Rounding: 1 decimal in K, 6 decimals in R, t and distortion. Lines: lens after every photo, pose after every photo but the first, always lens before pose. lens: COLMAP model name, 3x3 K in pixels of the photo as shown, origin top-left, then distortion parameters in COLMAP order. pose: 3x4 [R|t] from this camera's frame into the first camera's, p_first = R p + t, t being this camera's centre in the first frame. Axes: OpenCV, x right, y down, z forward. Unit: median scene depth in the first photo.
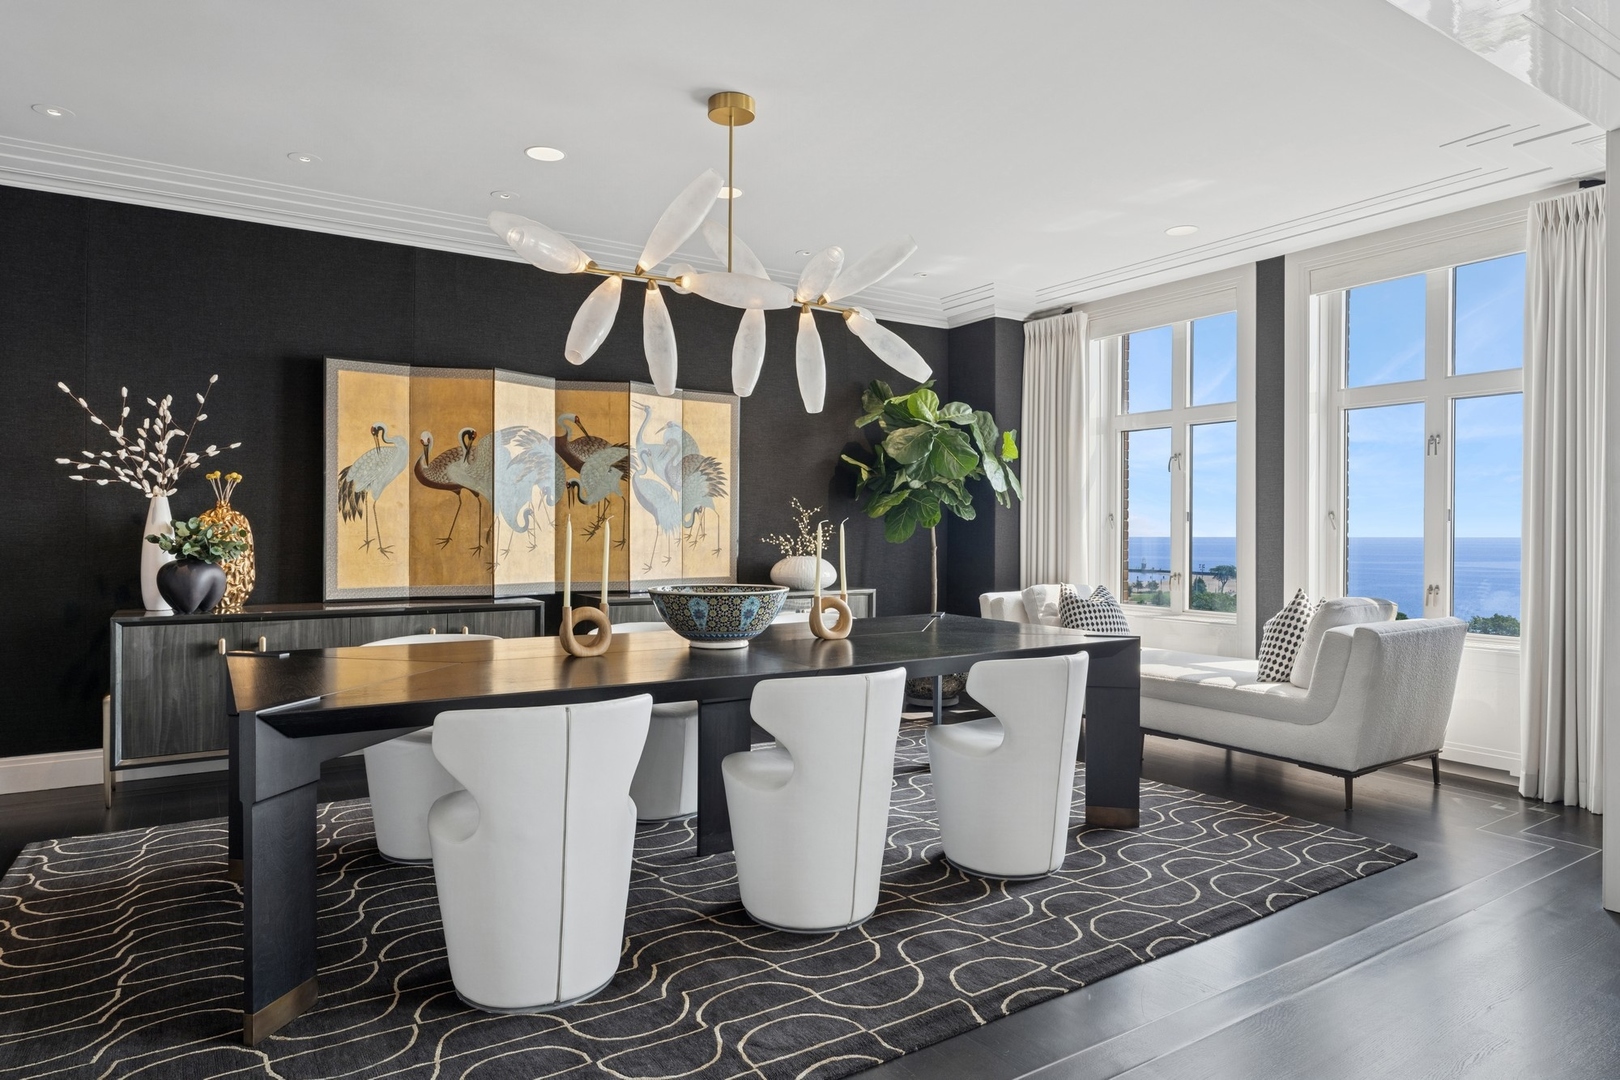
lens RADIAL K [[973.9, 0, 811.3], [0, 973.9, 541.4], [0, 0, 1]] dist [-0.003424, 0.000082]
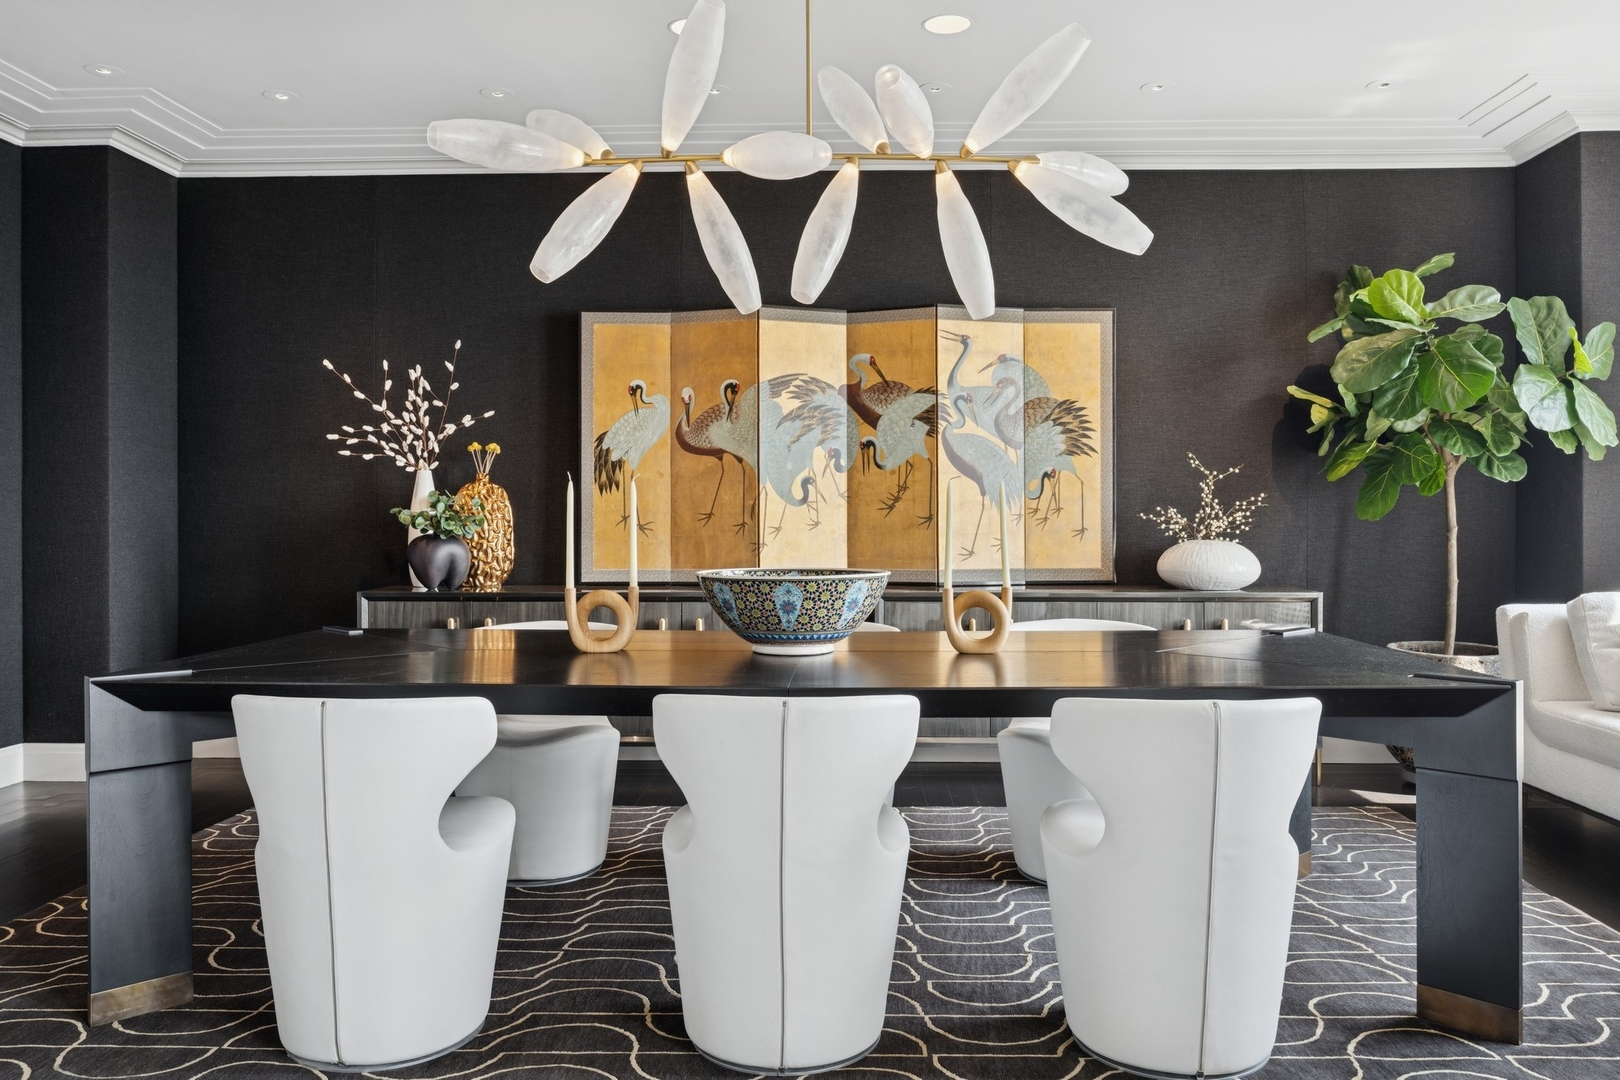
lens RADIAL K [[1240.4, 0, 813.1], [0, 1240.4, 530.8], [0, 0, 1]] dist [0.001264, -0.000508]
pose [[0.822617, 0.002483, -0.568590, 0.306162], [-0.003008, 0.999995, 0.000015, 0.011548], [0.568587, 0.001698, 0.822621, 0.171240]]
